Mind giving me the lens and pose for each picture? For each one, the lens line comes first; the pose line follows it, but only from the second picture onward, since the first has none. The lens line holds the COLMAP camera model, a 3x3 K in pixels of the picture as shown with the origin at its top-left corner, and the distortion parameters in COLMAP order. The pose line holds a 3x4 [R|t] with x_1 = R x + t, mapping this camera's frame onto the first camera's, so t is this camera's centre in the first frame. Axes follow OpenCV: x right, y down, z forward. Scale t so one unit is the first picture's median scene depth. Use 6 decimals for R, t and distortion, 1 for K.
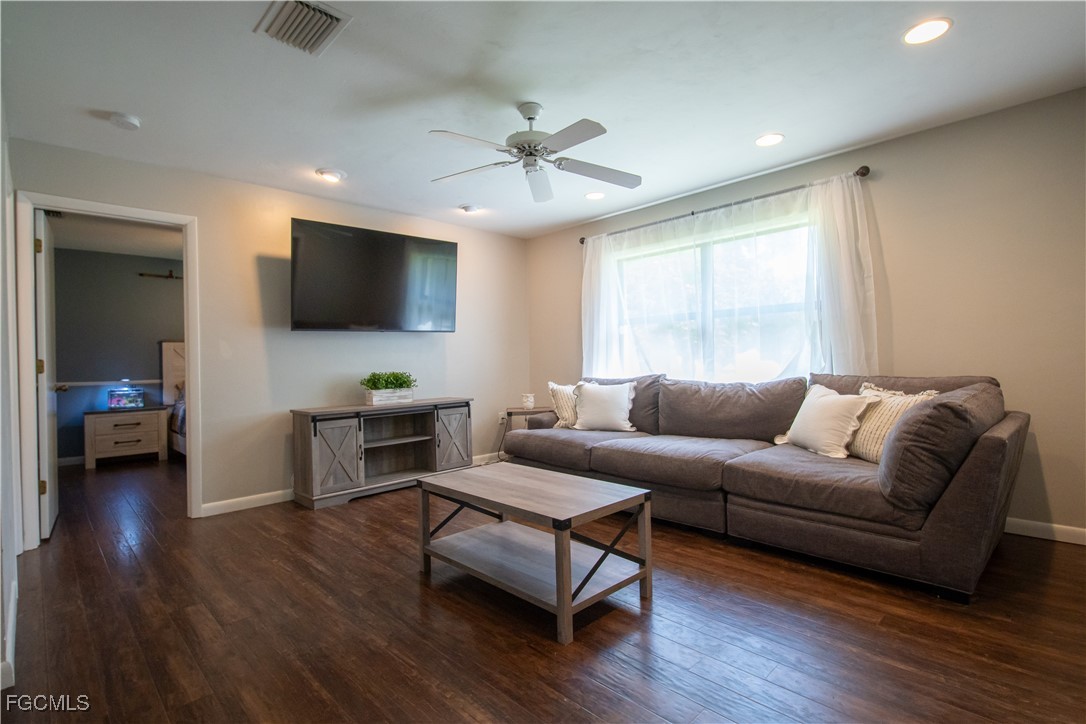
lens RADIAL K [[521.6, 0, 547.4], [0, 521.6, 359.2], [0, 0, 1]] dist [0.012336, -0.000005]
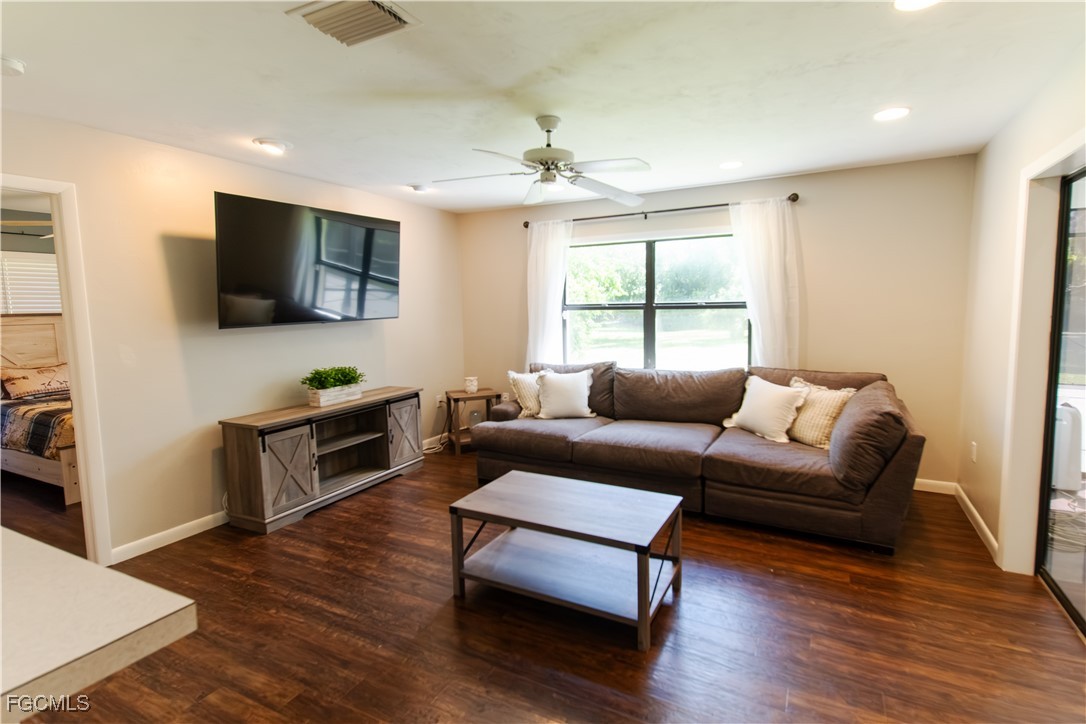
lens RADIAL K [[514.6, 0, 581.3], [0, 514.6, 350.6], [0, 0, 1]] dist [0.029364, -0.000300]
pose [[0.942136, -0.021976, 0.334511, -0.240931], [-0.008501, 0.995962, 0.089374, -0.106294], [-0.335124, -0.087046, 0.938144, 0.025117]]
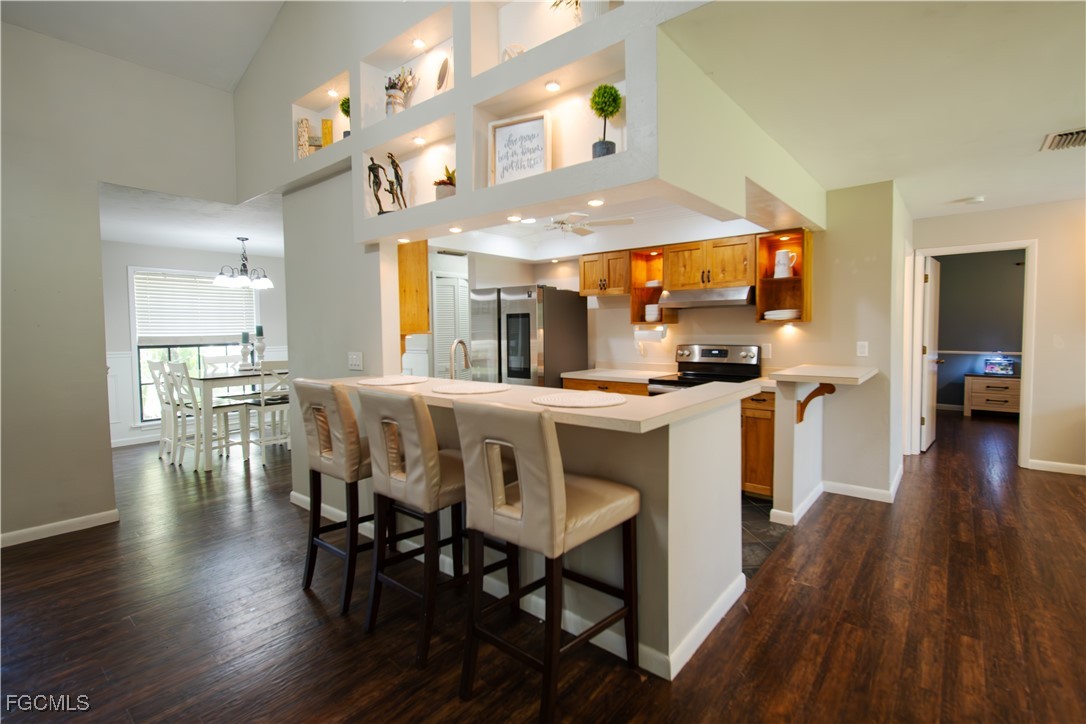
lens RADIAL K [[500.0, 0, 546.2], [0, 500.0, 351.3], [0, 0, 1]] dist [0.012452, -0.000216]
pose [[0.111893, 0.068417, -0.991362, 0.446271], [0.011690, 0.997467, 0.070158, -0.096466], [0.993651, -0.019439, 0.110810, -0.339628]]
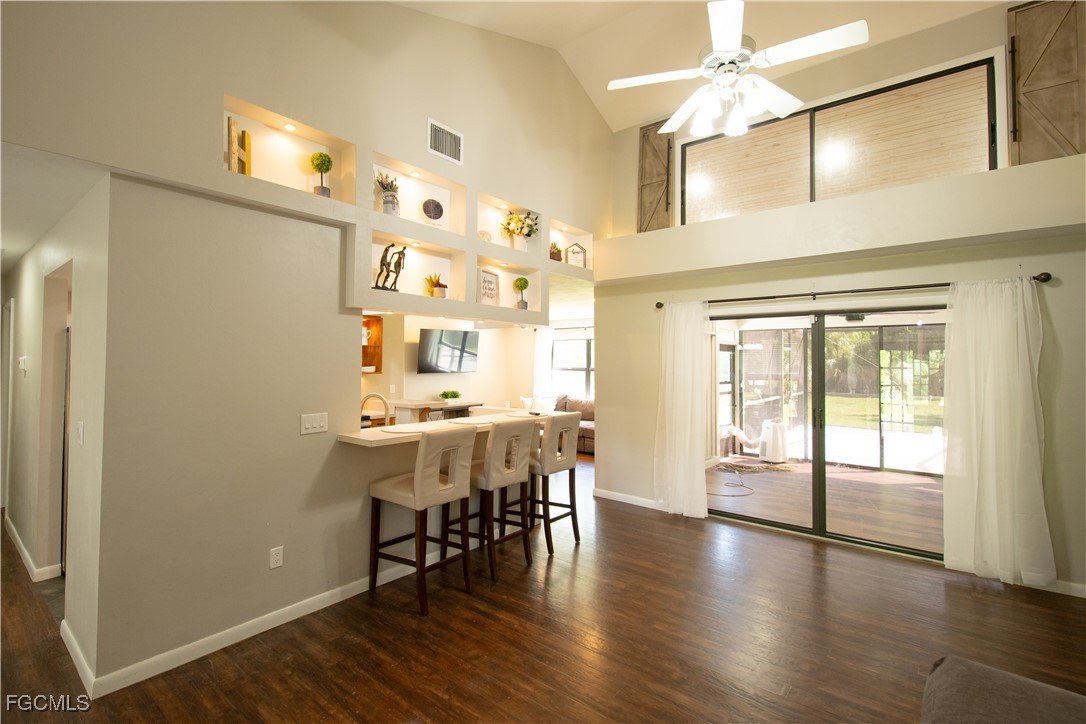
lens RADIAL K [[500.0, 0, 546.2], [0, 500.0, 351.3], [0, 0, 1]] dist [0.012452, -0.000216]
pose [[0.991770, 0.034254, 0.123368, -0.199732], [-0.031738, 0.999248, -0.022295, -0.133749], [-0.124039, 0.018196, 0.992110, -1.463123]]
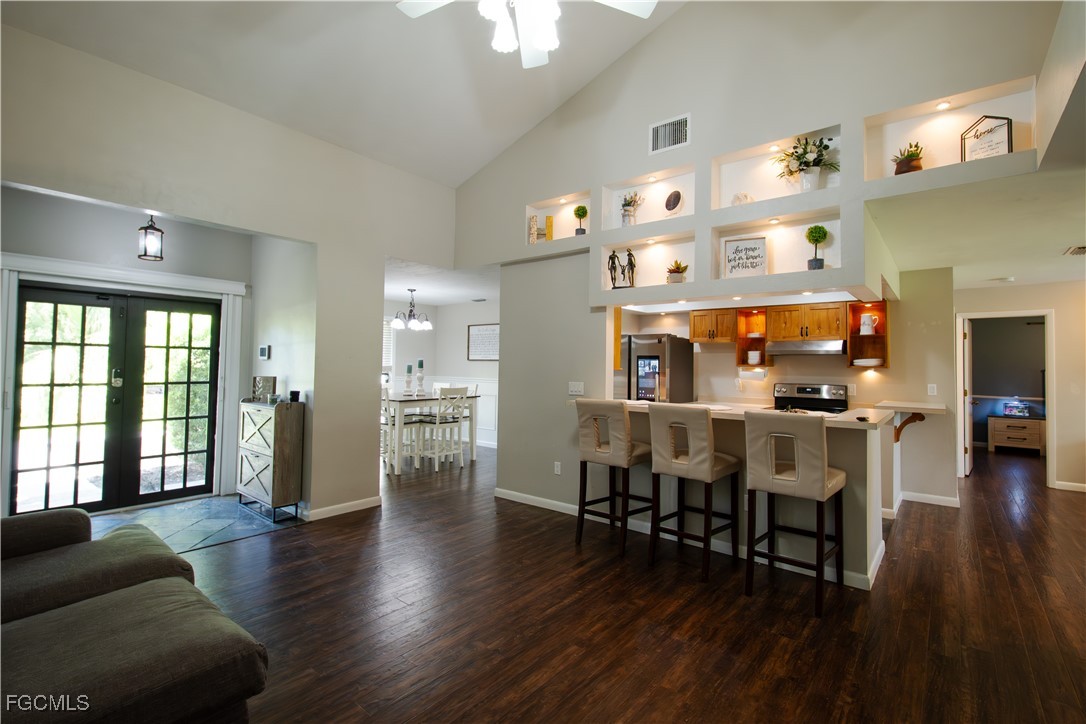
lens RADIAL K [[492.0, 0, 539.6], [0, 492.0, 351.1], [0, 0, 1]] dist [0.002067, -0.000429]
pose [[0.104244, -0.003353, -0.994546, 0.730179], [-0.013576, 0.999896, -0.004794, -0.106316], [0.994459, 0.014002, 0.104188, -0.800804]]
